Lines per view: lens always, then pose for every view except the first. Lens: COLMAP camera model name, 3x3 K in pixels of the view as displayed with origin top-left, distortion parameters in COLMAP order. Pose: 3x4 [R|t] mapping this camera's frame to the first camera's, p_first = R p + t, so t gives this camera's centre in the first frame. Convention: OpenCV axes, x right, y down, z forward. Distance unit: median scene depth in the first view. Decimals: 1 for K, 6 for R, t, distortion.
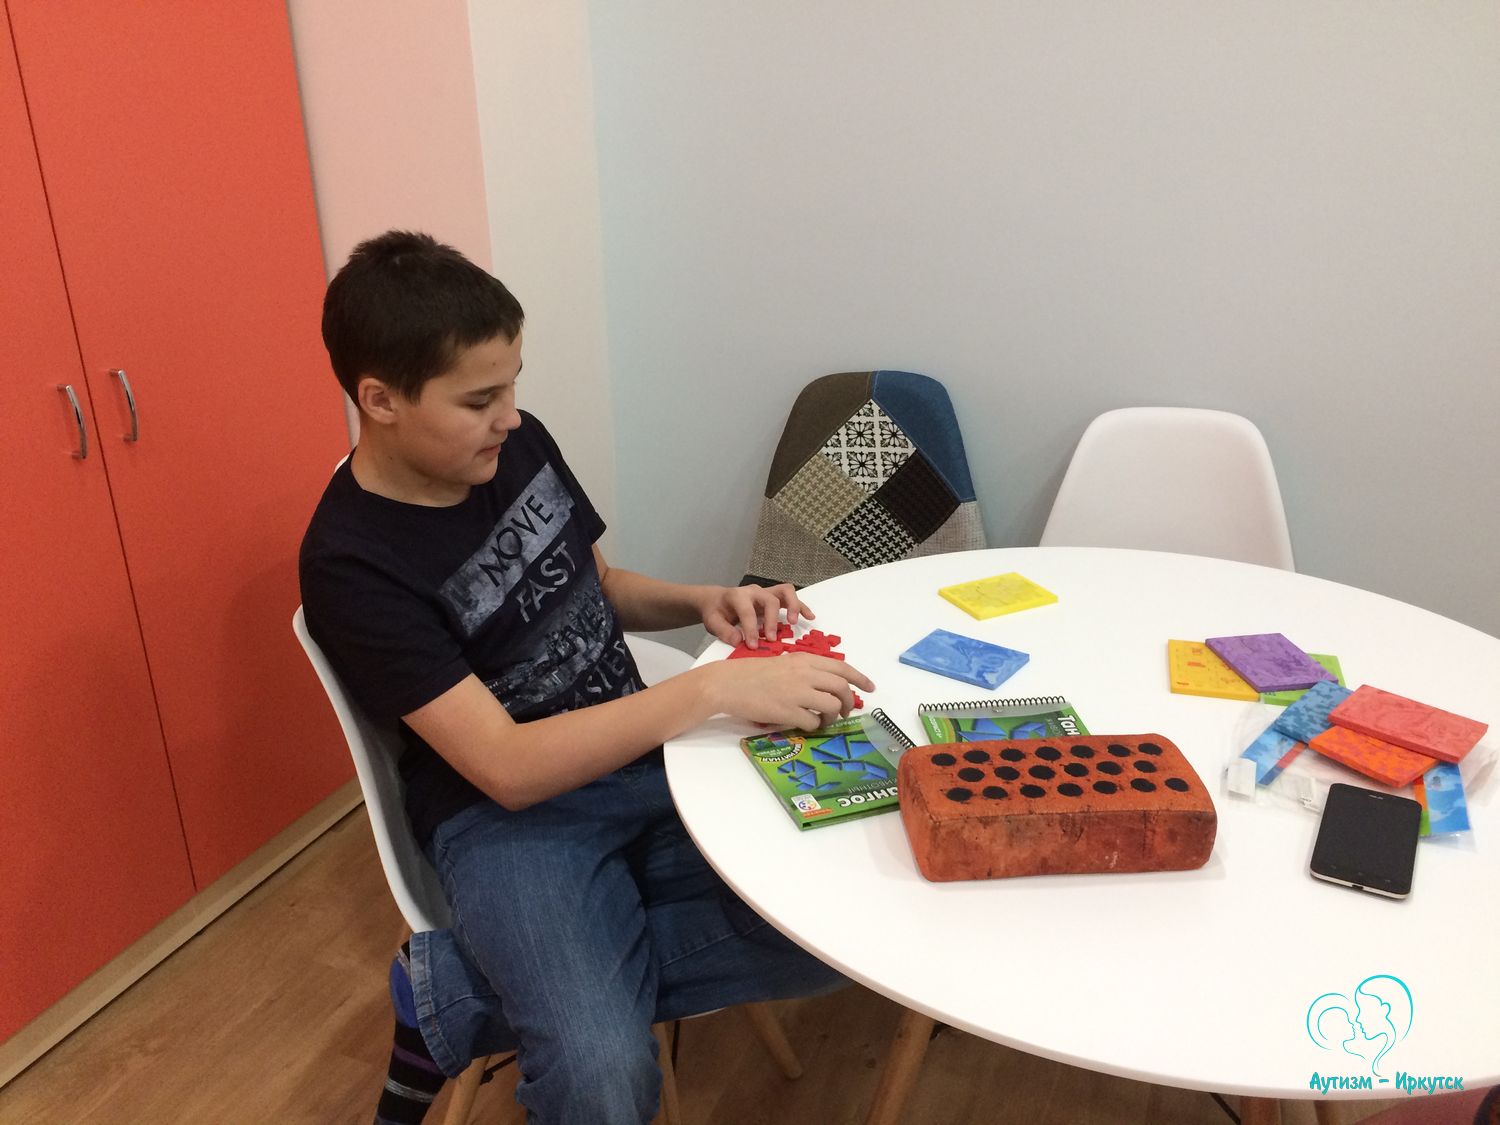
lens RADIAL K [[1271.1, 0, 748.5], [0, 1271.1, 566.9], [0, 0, 1]] dist [0.082186, -0.062496]
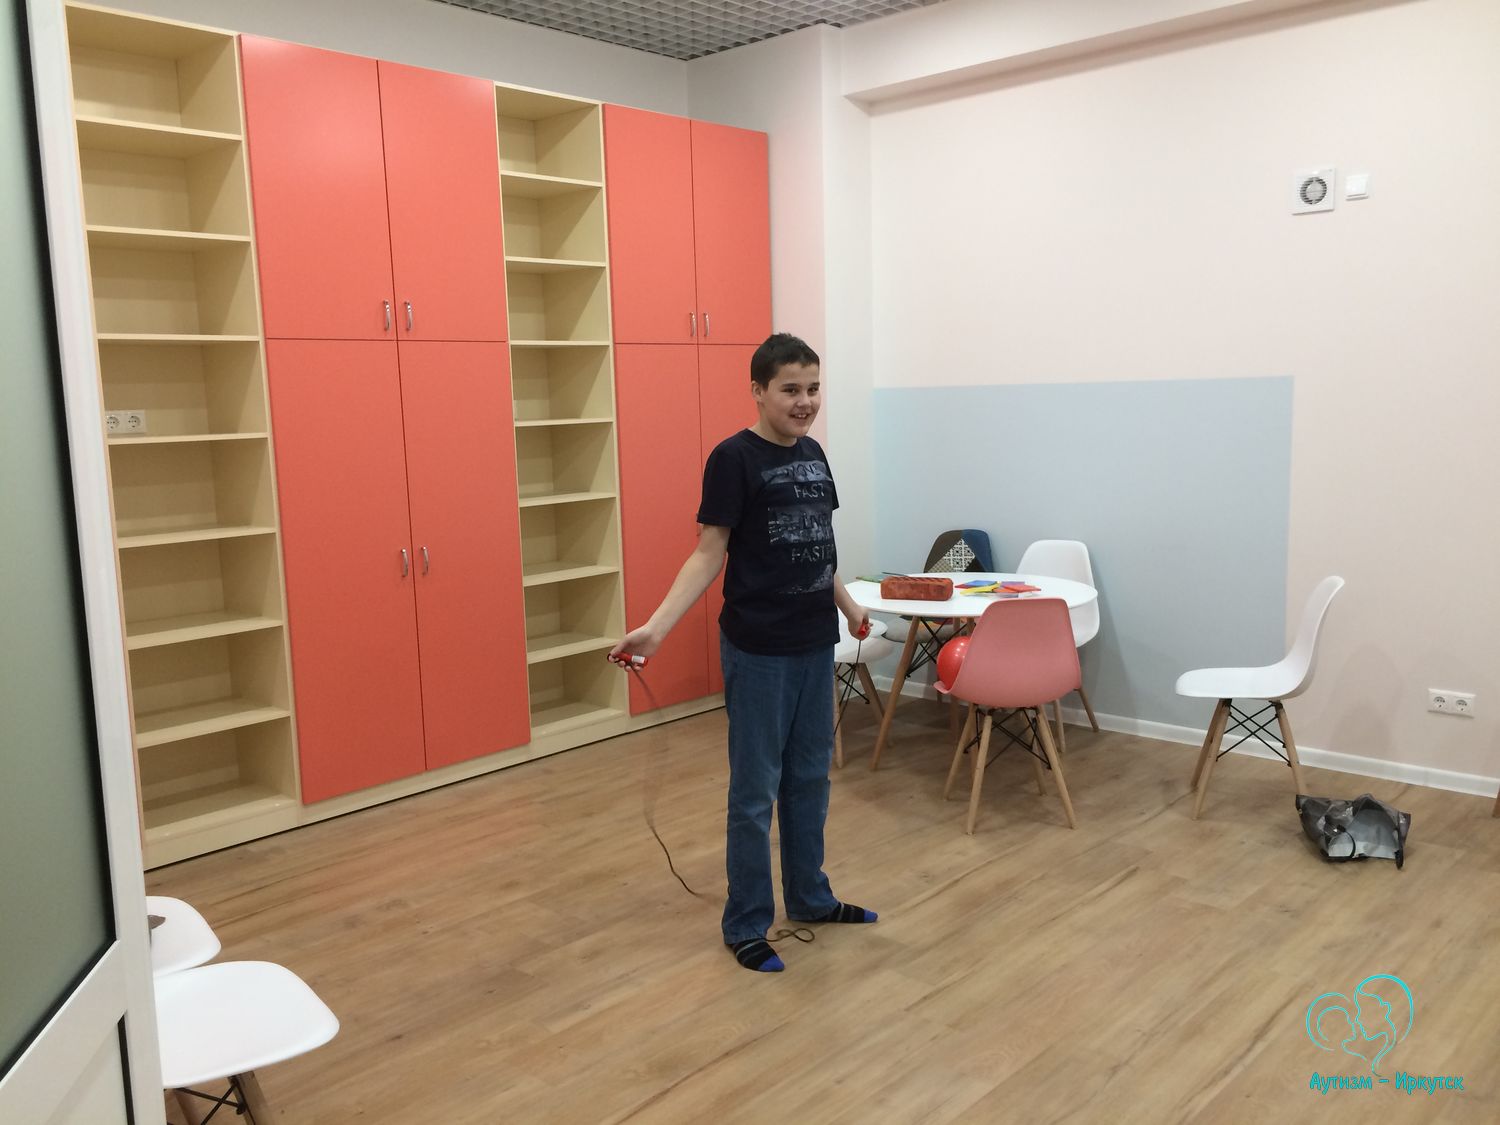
lens RADIAL K [[1271.1, 0, 744.6], [0, 1271.1, 574.3], [0, 0, 1]] dist [0.082186, -0.062496]
pose [[0.927303, 0.043638, -0.371760, 1.005118], [-0.138891, 0.962392, -0.233478, 0.944099], [0.347590, 0.268139, 0.898489, -2.333142]]
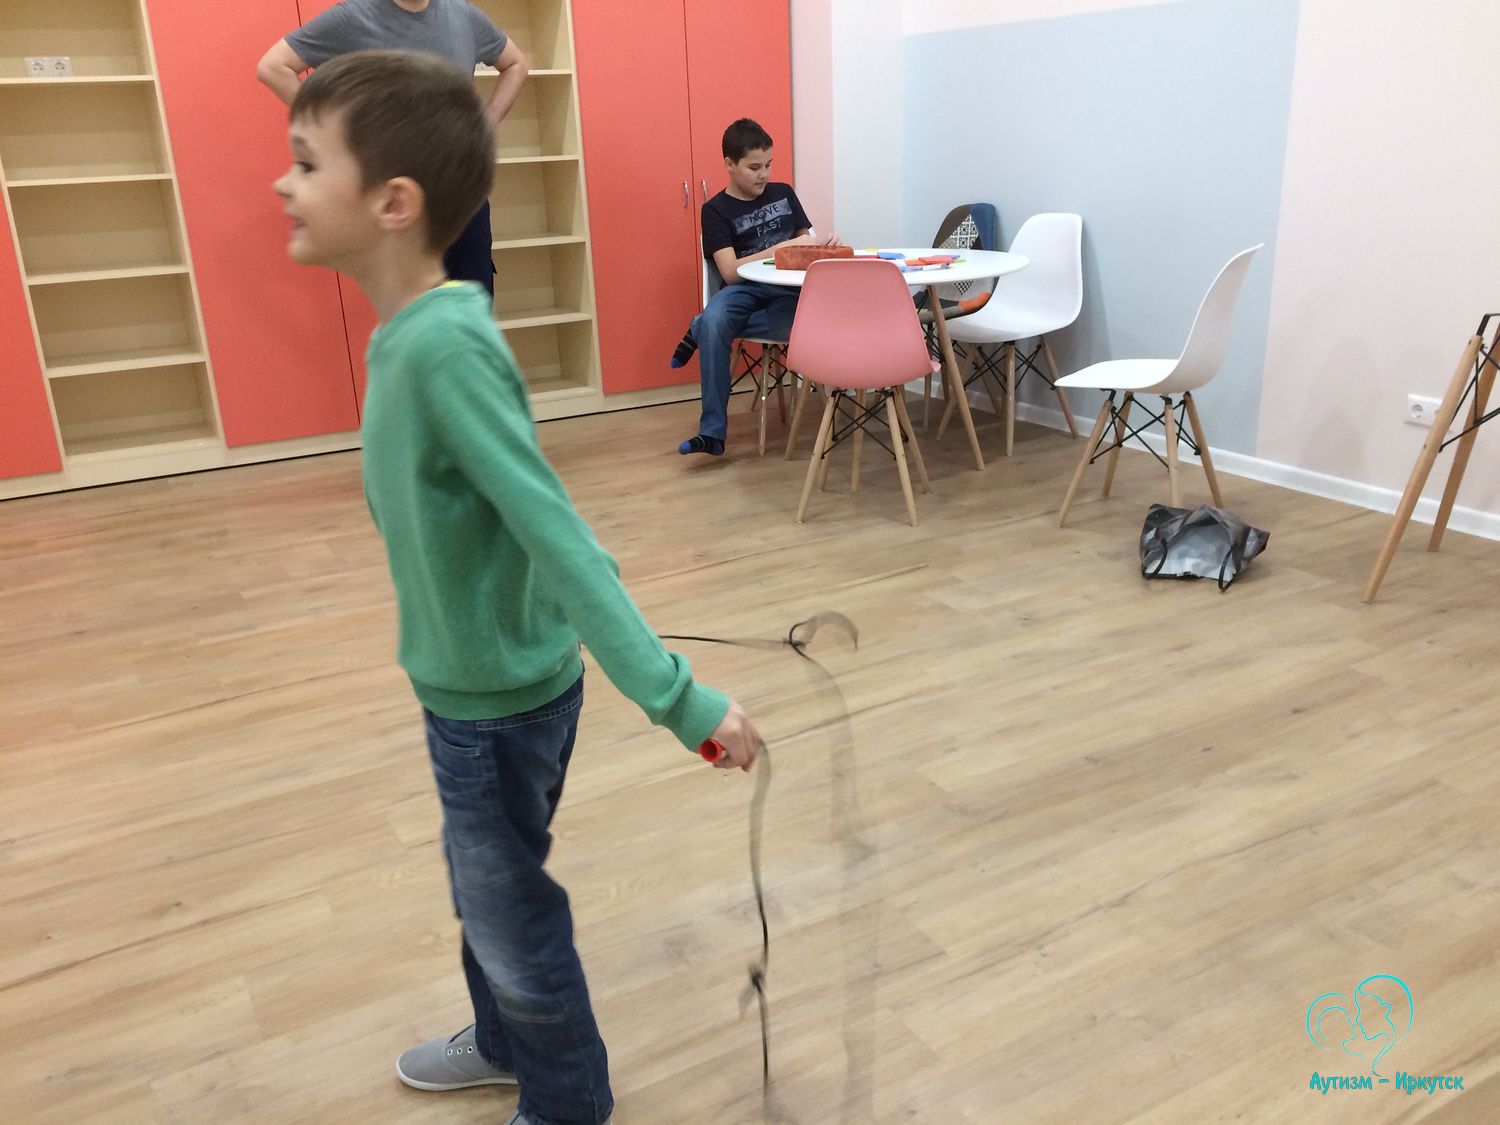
lens RADIAL K [[1271.1, 0, 744.8], [0, 1271.1, 556.4], [0, 0, 1]] dist [0.082186, -0.062496]
pose [[0.770668, 0.194507, -0.606826, 2.004284], [-0.232332, 0.972494, 0.016654, 0.814499], [0.593373, 0.128150, 0.794661, -1.595698]]
